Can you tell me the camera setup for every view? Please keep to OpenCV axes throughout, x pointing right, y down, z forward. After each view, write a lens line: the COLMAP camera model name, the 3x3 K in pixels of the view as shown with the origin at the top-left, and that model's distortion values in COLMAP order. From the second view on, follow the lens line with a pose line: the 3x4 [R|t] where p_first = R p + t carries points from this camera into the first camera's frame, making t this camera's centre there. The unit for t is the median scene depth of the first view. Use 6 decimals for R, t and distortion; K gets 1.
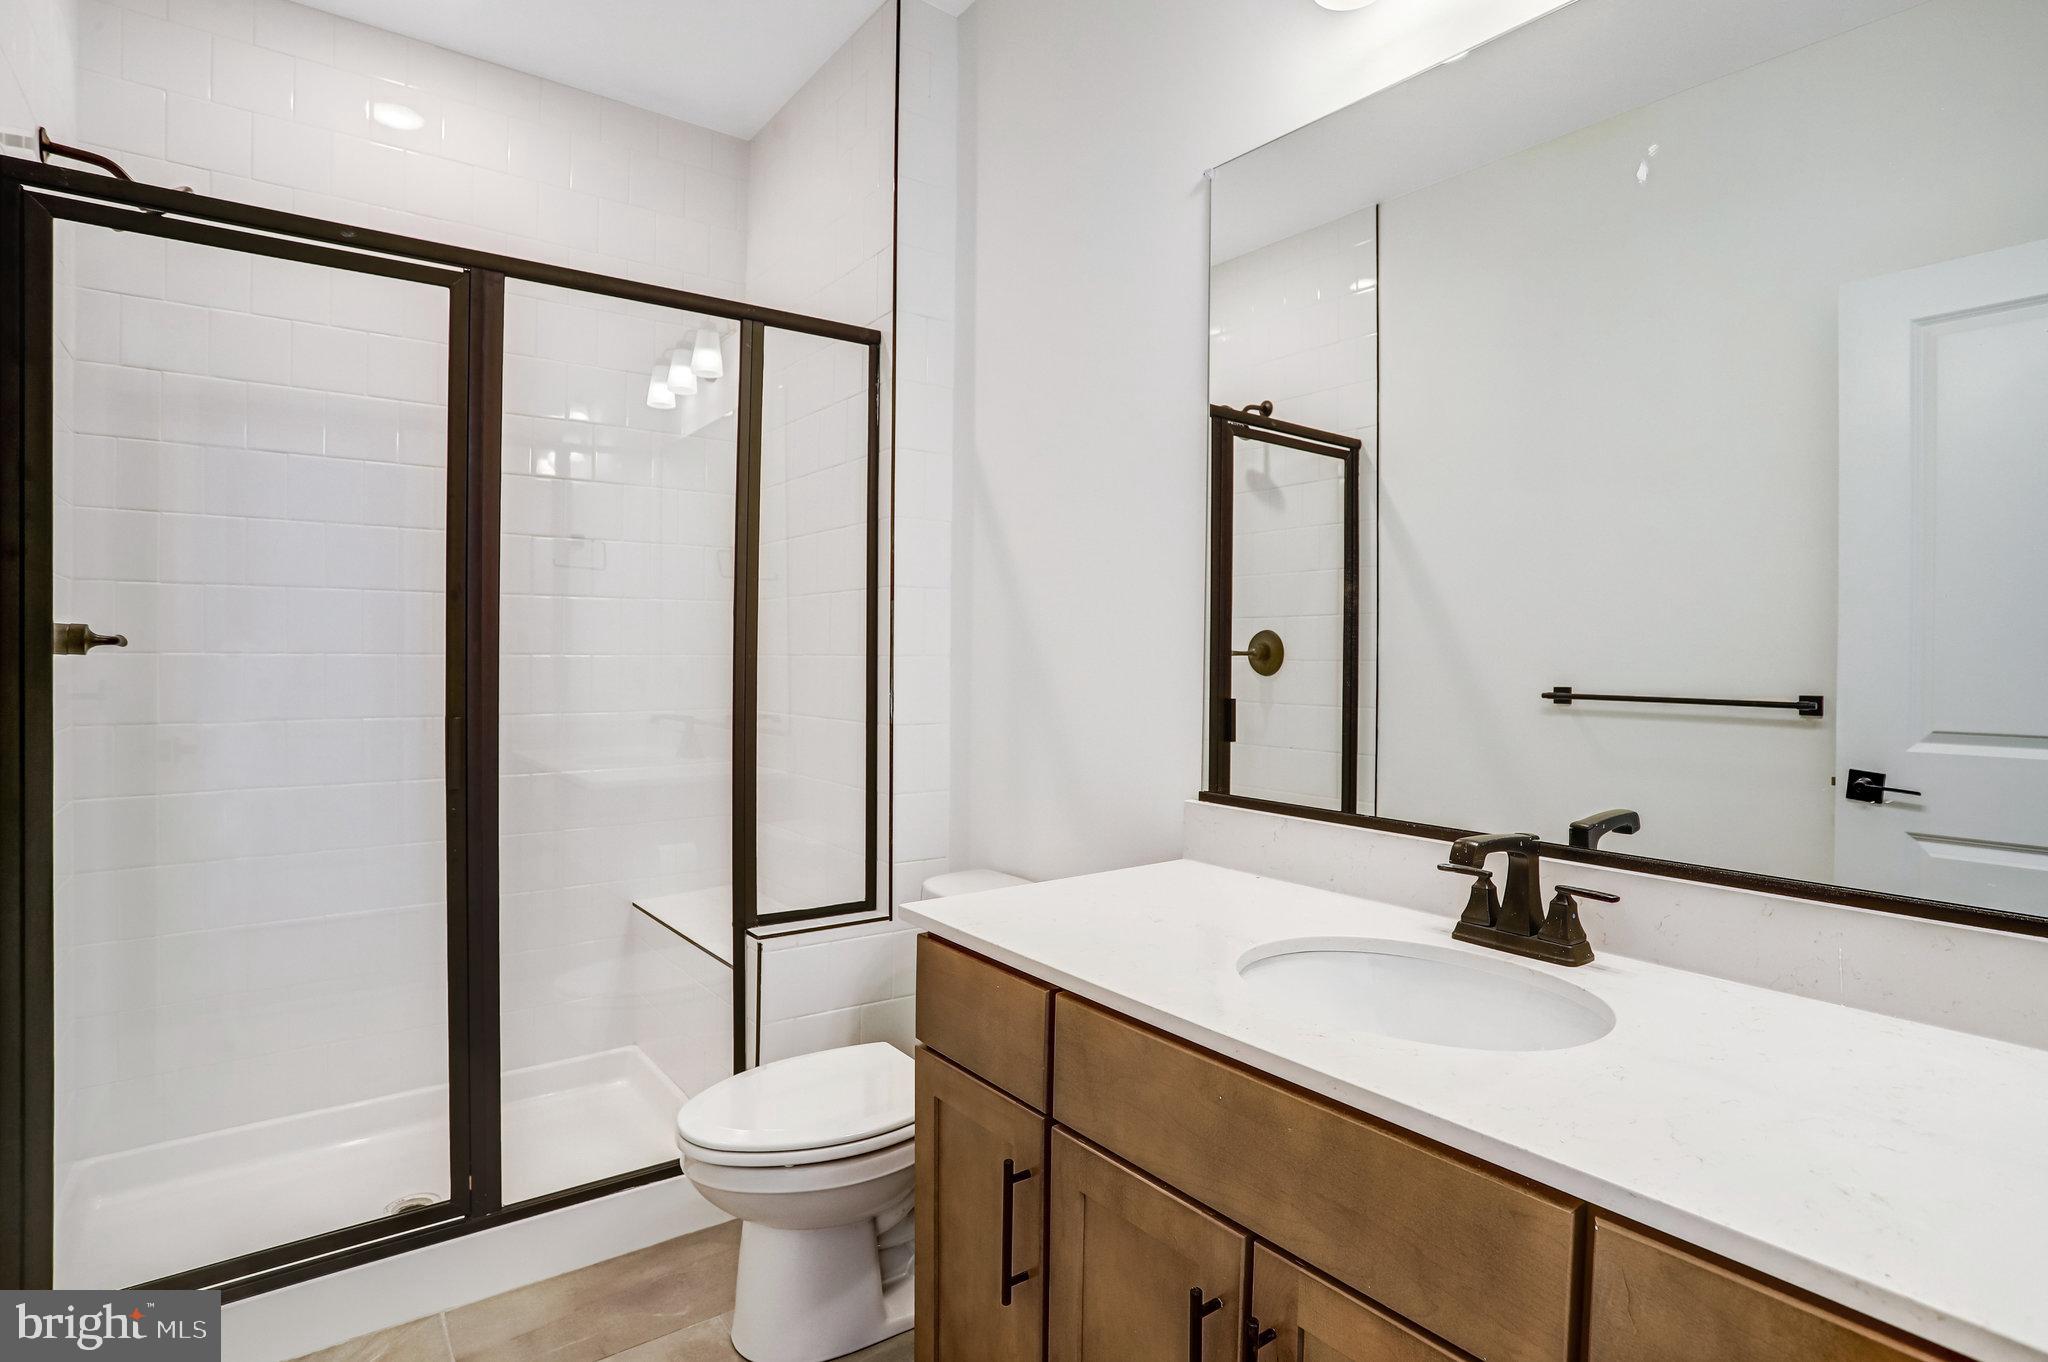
lens RADIAL K [[1032.8, 0, 1024.0], [0, 1032.8, 681.0], [0, 0, 1]] dist [-0.080452, 0.038814]
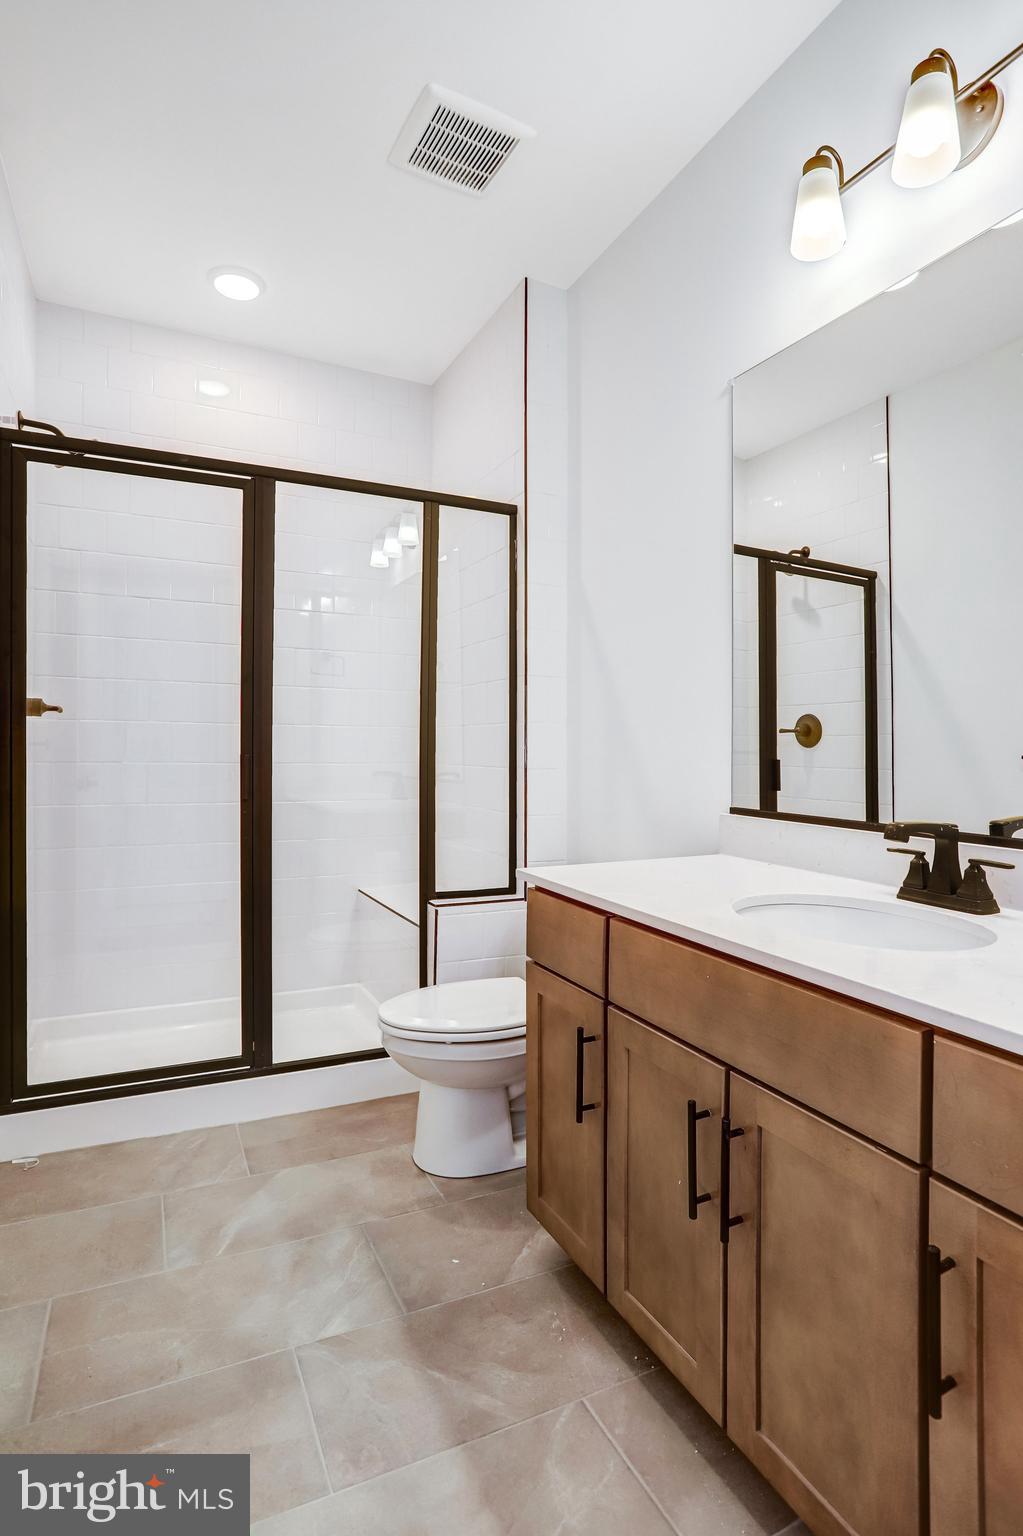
lens RADIAL K [[761.6, 0, 536.5], [0, 761.6, 767.0], [0, 0, 1]] dist [-0.089251, 0.064376]
pose [[0.988120, -0.006327, -0.153555, 0.070809], [0.004914, 0.999942, -0.009581, 0.065010], [0.153606, 0.008712, 0.988094, -0.102025]]
